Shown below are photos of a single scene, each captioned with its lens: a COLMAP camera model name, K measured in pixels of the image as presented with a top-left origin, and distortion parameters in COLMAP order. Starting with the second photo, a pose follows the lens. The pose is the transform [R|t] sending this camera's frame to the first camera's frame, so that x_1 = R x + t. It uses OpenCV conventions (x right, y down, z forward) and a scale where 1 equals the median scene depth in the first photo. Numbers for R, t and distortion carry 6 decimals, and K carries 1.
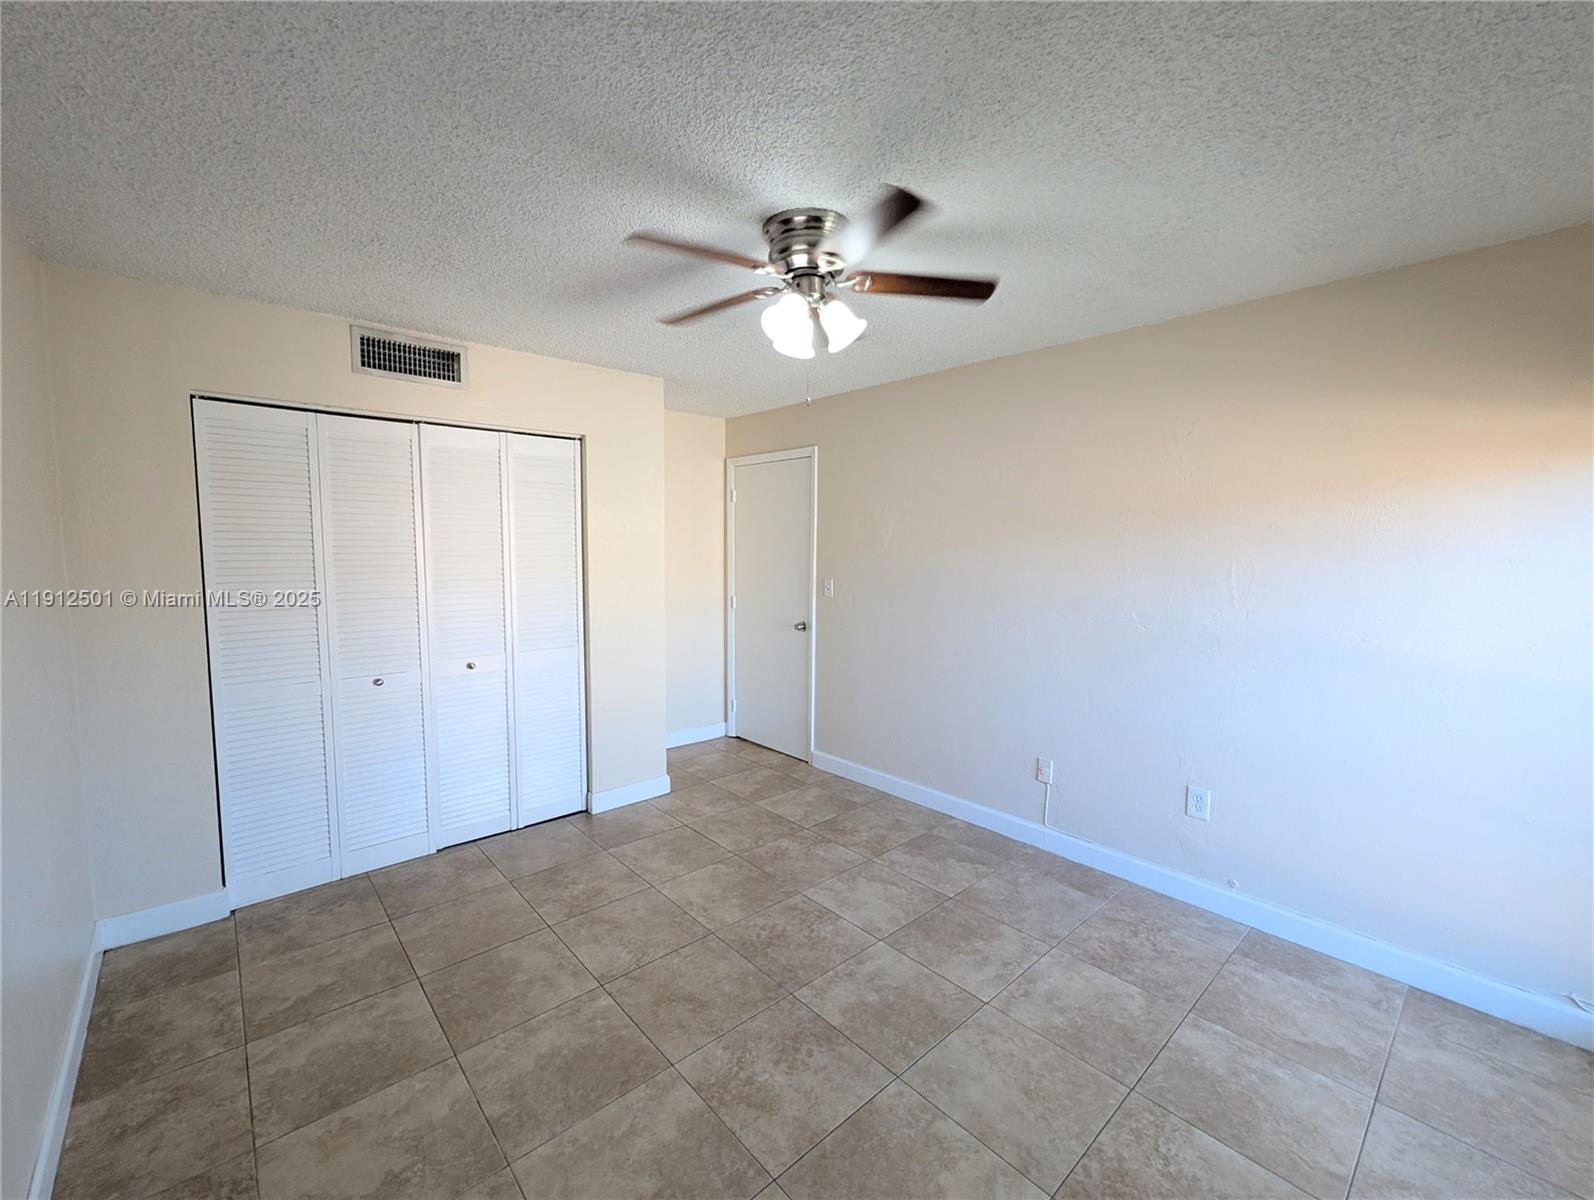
lens RADIAL K [[659.0, 0, 794.5], [0, 659.0, 600.0], [0, 0, 1]] dist [0.002563, -0.000119]
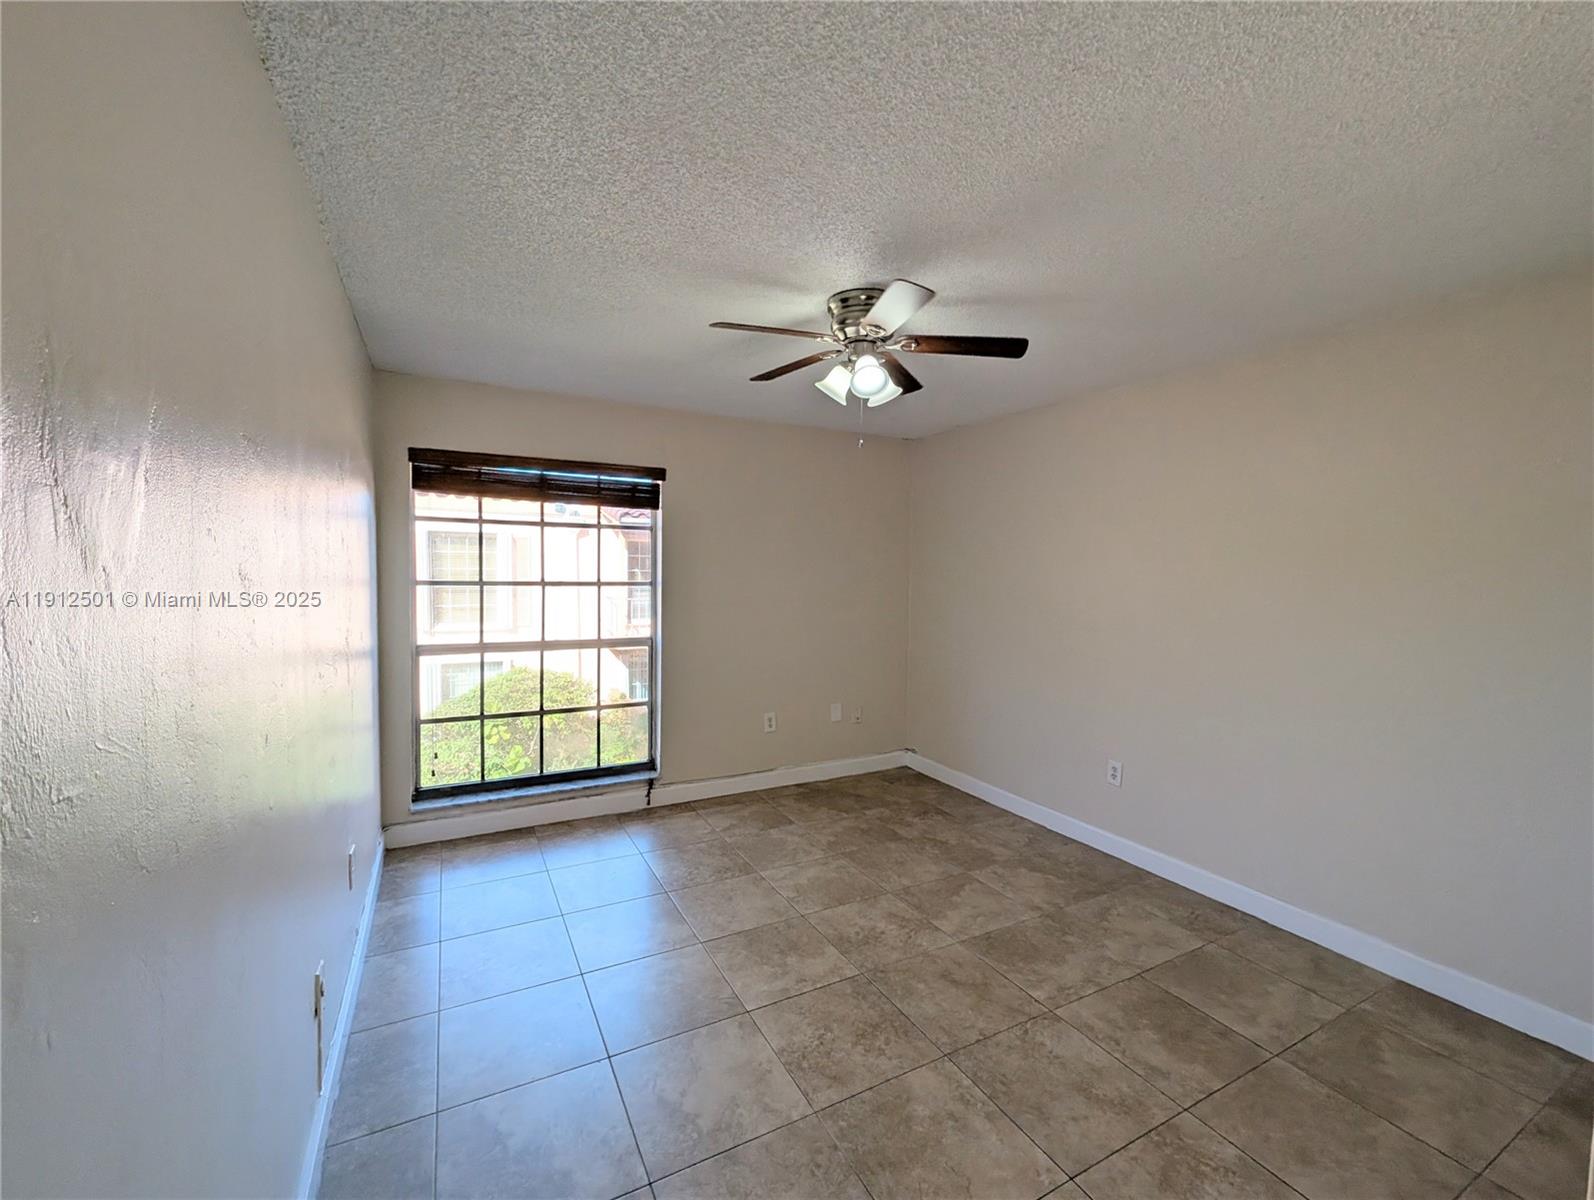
lens RADIAL K [[659.0, 0, 794.5], [0, 659.0, 600.0], [0, 0, 1]] dist [0.002563, -0.000119]
pose [[-0.970290, -0.026626, 0.240473, -0.133507], [0.005263, 0.991368, 0.131007, -0.151000], [-0.241886, 0.128380, -0.961774, 1.870537]]
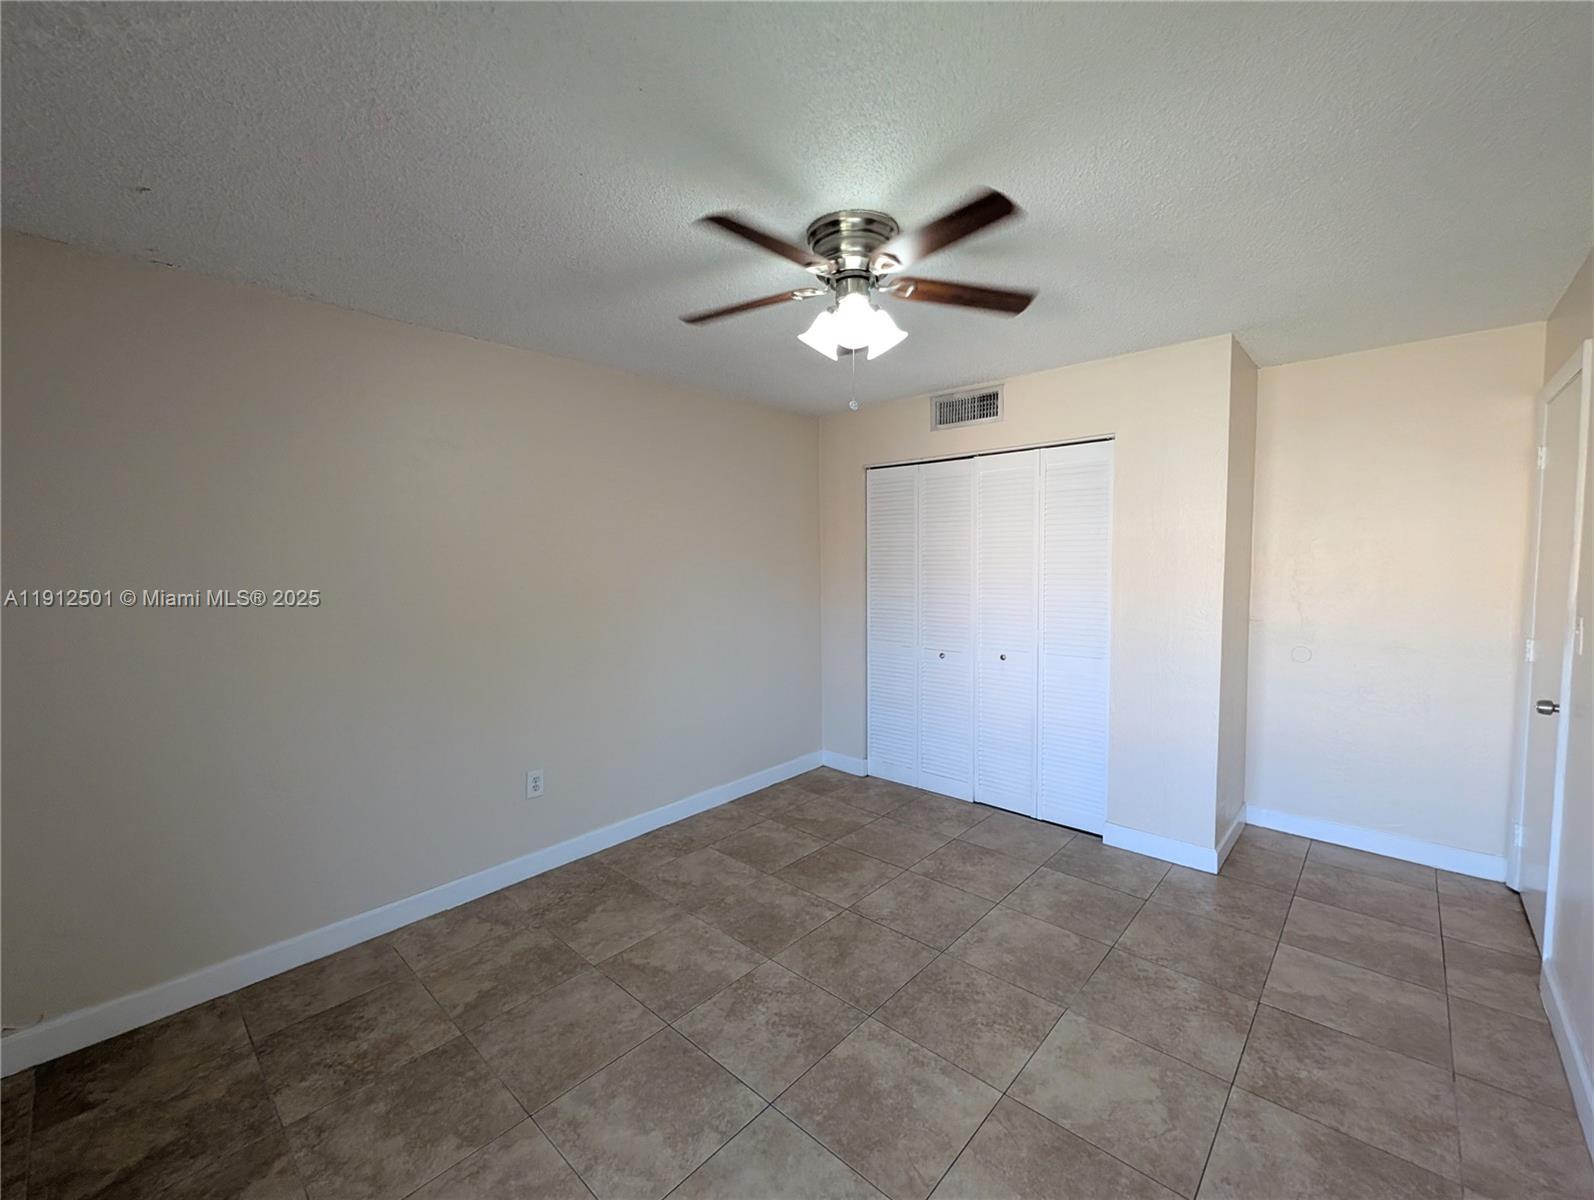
lens RADIAL K [[659.0, 0, 794.5], [0, 659.0, 600.0], [0, 0, 1]] dist [0.002563, -0.000119]
pose [[0.096054, 0.061551, -0.993471, 0.846835], [-0.073194, 0.995821, 0.054620, -0.050217], [0.992681, 0.067469, 0.100157, 0.703763]]
